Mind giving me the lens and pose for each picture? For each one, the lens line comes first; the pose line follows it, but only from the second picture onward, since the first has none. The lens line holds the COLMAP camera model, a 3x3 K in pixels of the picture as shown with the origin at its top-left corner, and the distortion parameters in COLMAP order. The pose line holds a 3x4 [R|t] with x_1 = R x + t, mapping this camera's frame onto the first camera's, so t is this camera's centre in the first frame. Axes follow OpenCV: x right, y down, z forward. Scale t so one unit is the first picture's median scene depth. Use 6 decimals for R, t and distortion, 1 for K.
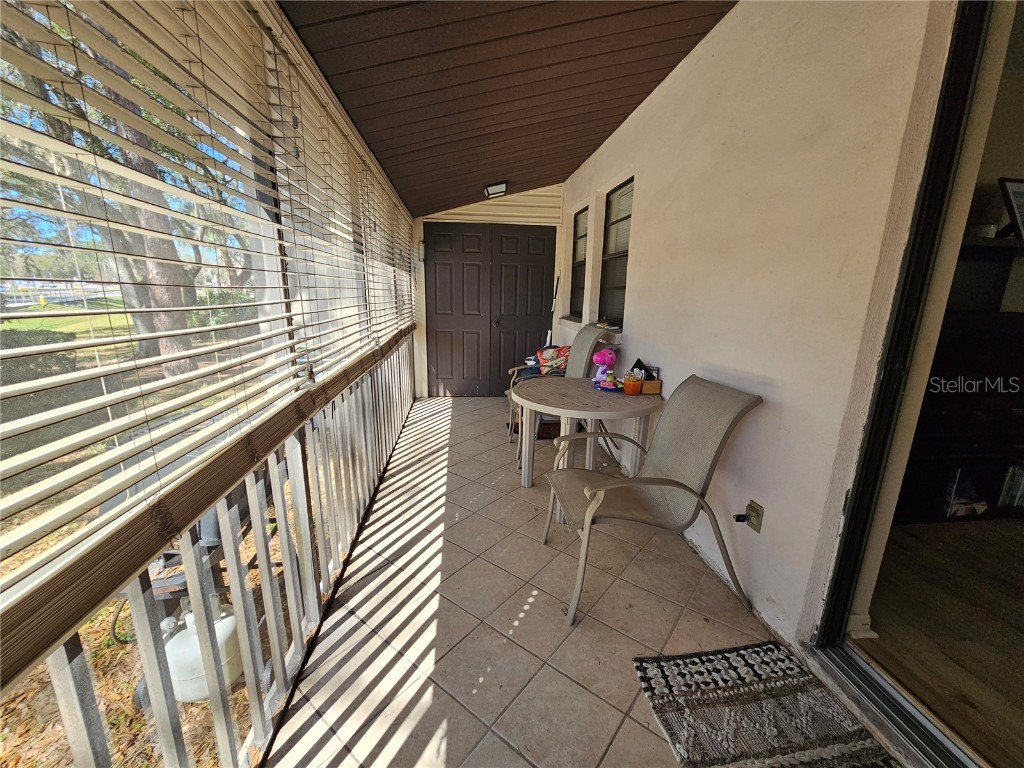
lens RADIAL K [[414.1, 0, 511.7], [0, 414.1, 386.4], [0, 0, 1]] dist [-0.000221, -0.000011]
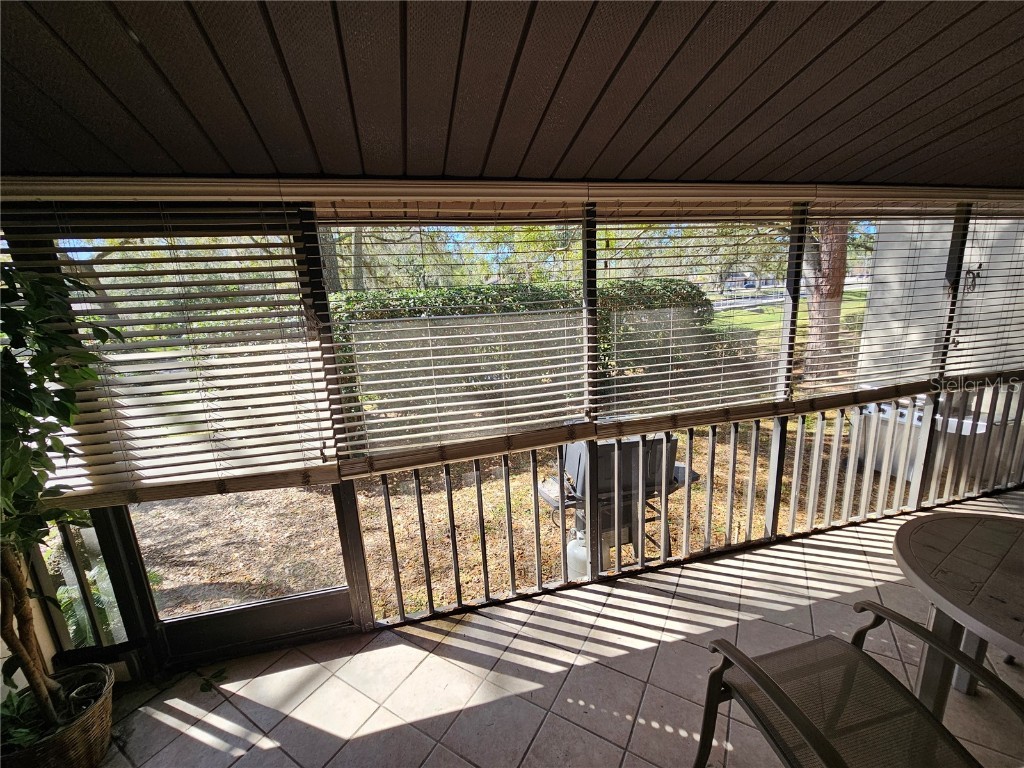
lens RADIAL K [[414.1, 0, 513.9], [0, 414.1, 380.7], [0, 0, 1]] dist [-0.000221, -0.000011]
pose [[0.115726, 0.205923, -0.971701, 0.698572], [-0.175446, 0.967130, 0.184059, -0.287421], [0.977664, 0.149180, 0.148051, 0.417595]]
